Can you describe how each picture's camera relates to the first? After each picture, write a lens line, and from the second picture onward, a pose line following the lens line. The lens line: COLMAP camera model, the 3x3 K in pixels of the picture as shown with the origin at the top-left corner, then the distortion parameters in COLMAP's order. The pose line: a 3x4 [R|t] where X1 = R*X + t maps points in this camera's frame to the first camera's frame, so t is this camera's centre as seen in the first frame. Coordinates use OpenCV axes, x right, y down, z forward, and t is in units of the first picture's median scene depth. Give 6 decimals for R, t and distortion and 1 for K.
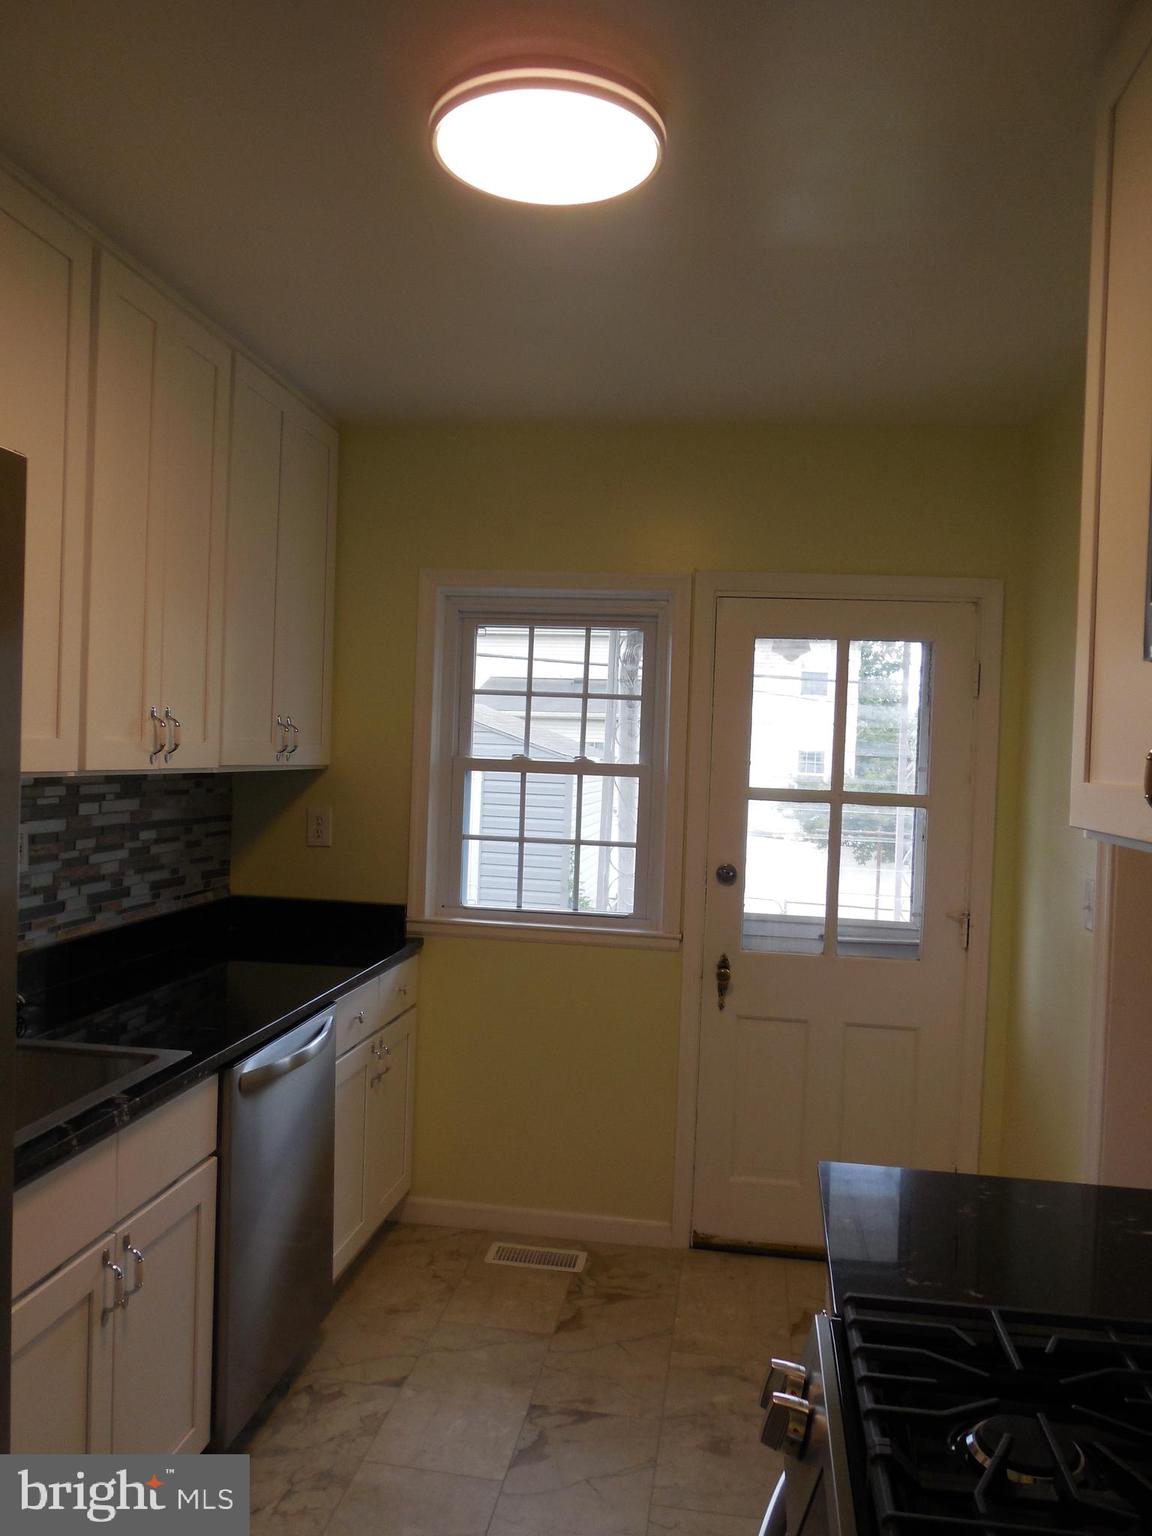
lens RADIAL K [[1171.4, 0, 575.6], [0, 1171.4, 765.3], [0, 0, 1]] dist [-0.031491, 0.007658]
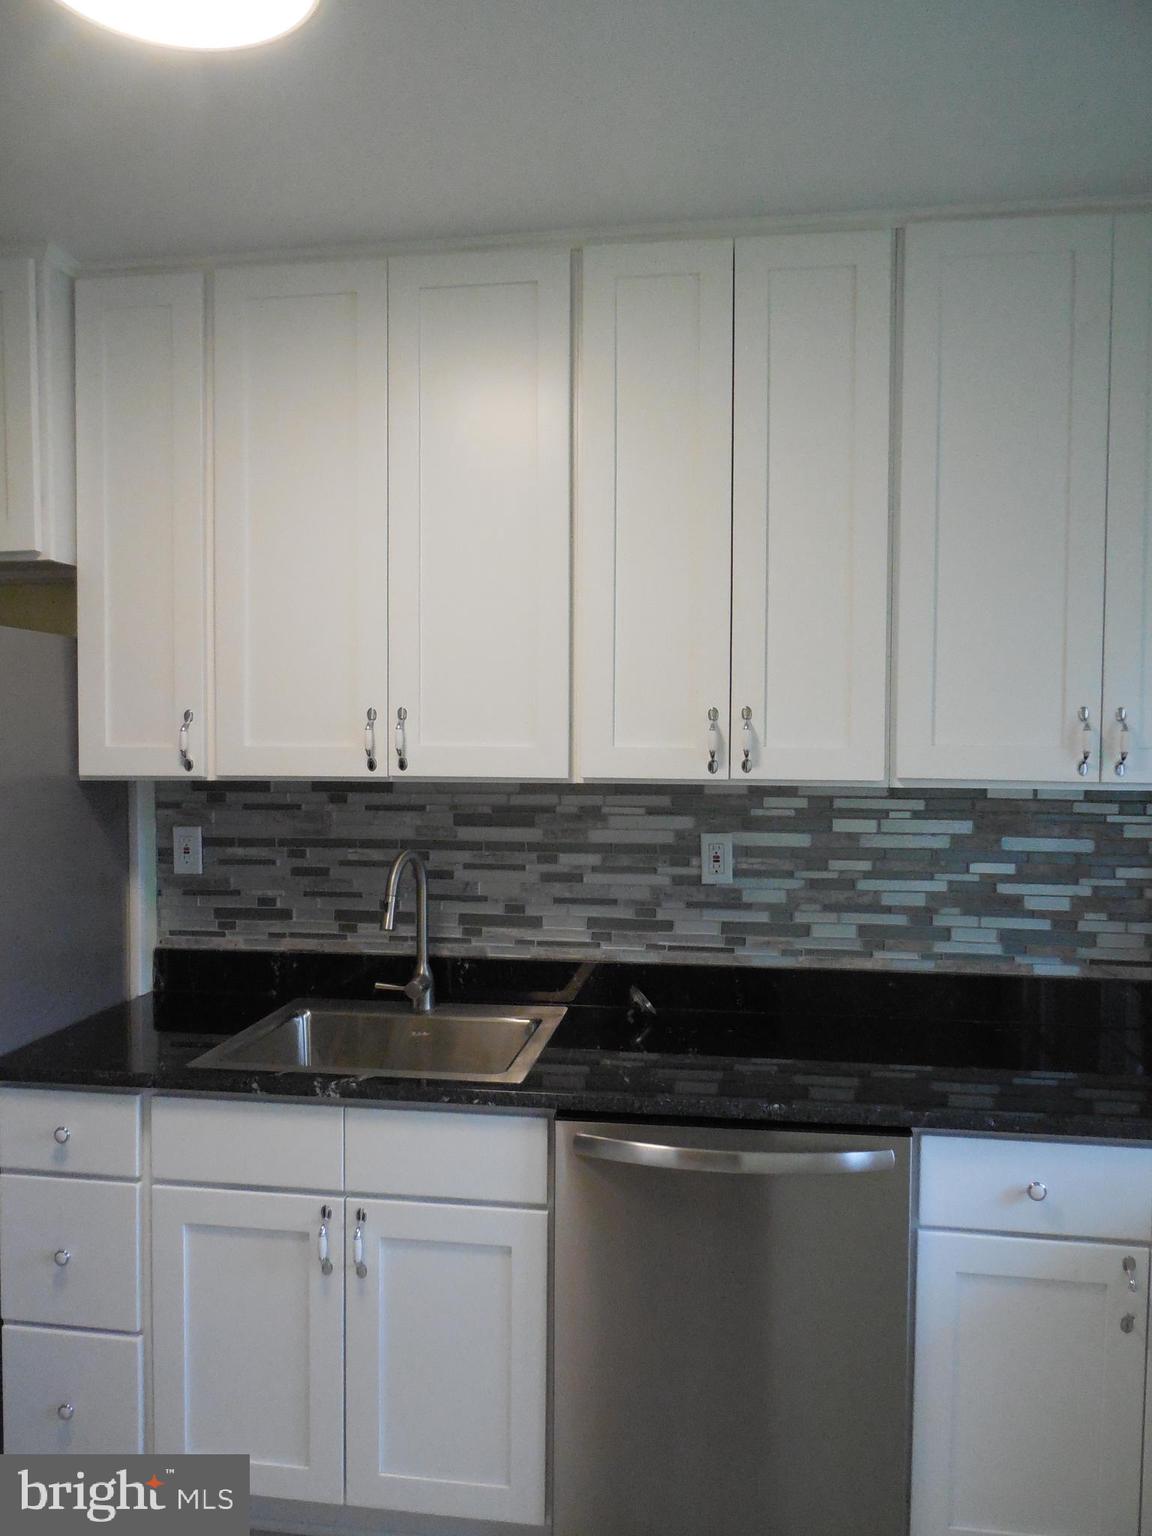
lens RADIAL K [[1171.4, 0, 598.3], [0, 1171.4, 757.6], [0, 0, 1]] dist [-0.031491, 0.007658]
pose [[0.020842, -0.000180, -0.999783, 0.460188], [-0.022037, 0.999757, -0.000639, -0.009231], [0.999540, 0.022046, 0.020833, 0.799719]]
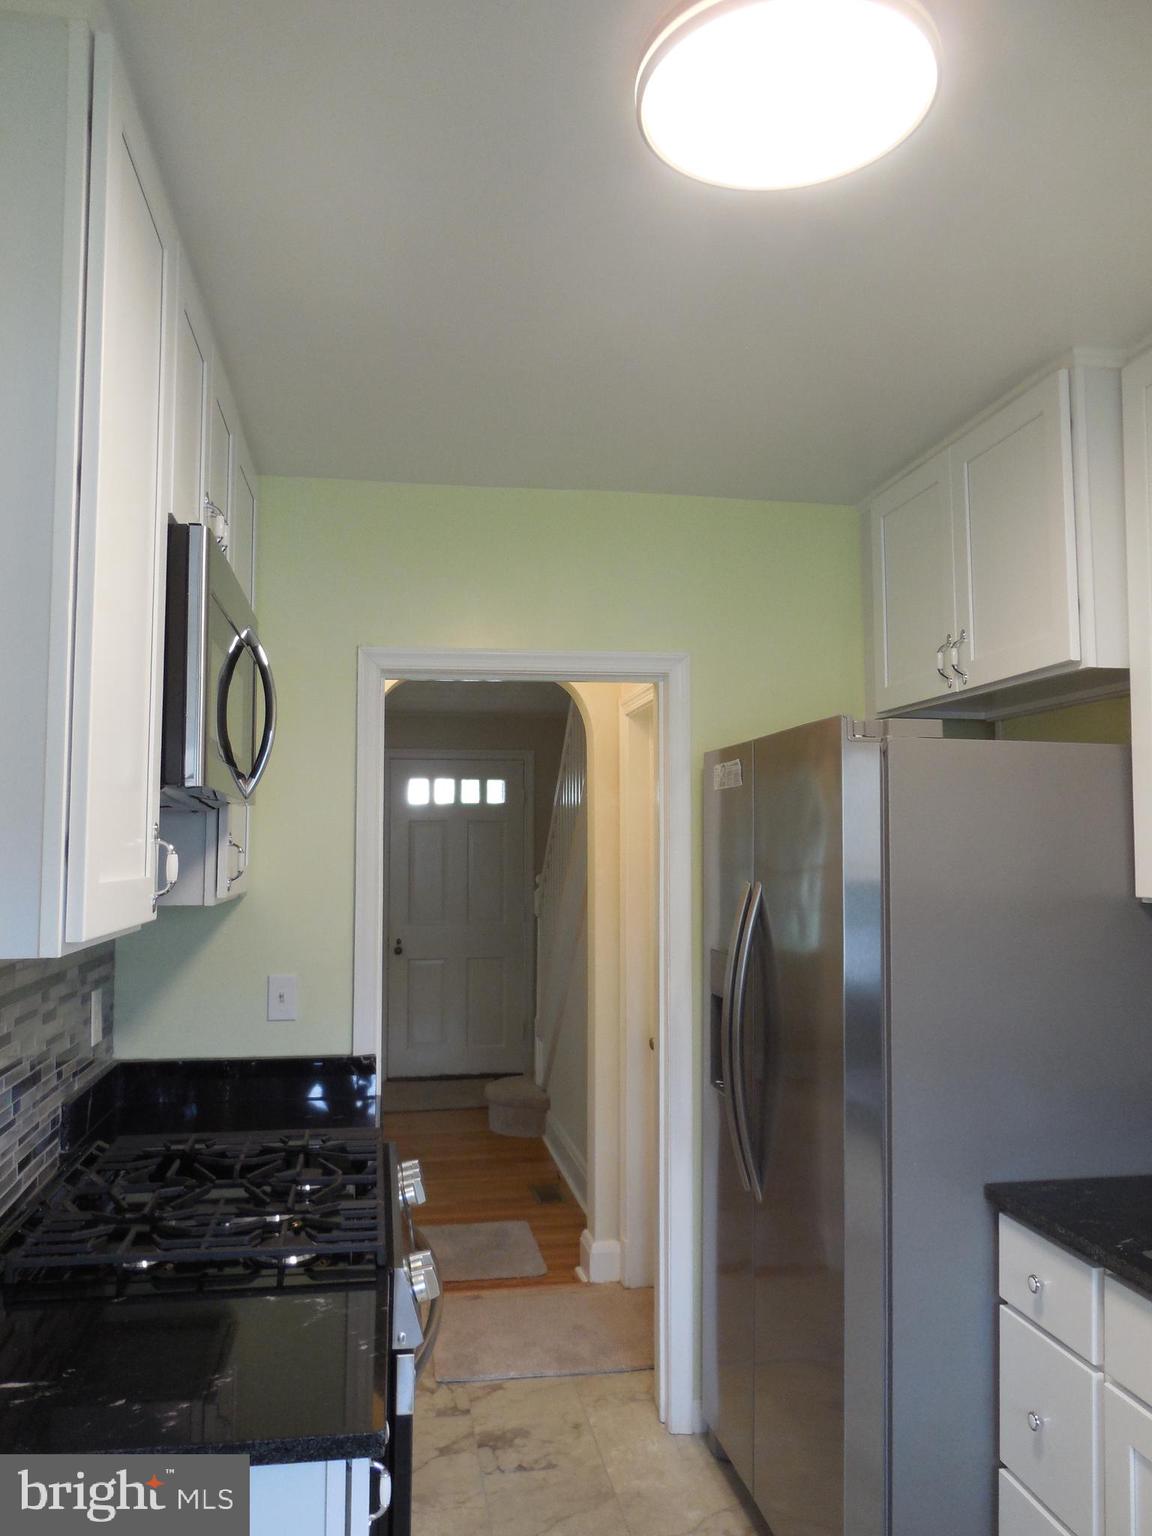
lens RADIAL K [[1171.4, 0, 567.1], [0, 1171.4, 764.3], [0, 0, 1]] dist [-0.031491, 0.007658]
pose [[-0.949919, -0.055426, -0.307542, 0.204353], [-0.040203, 0.997642, -0.055621, -0.018511], [0.309900, -0.040471, -0.949907, 1.054660]]
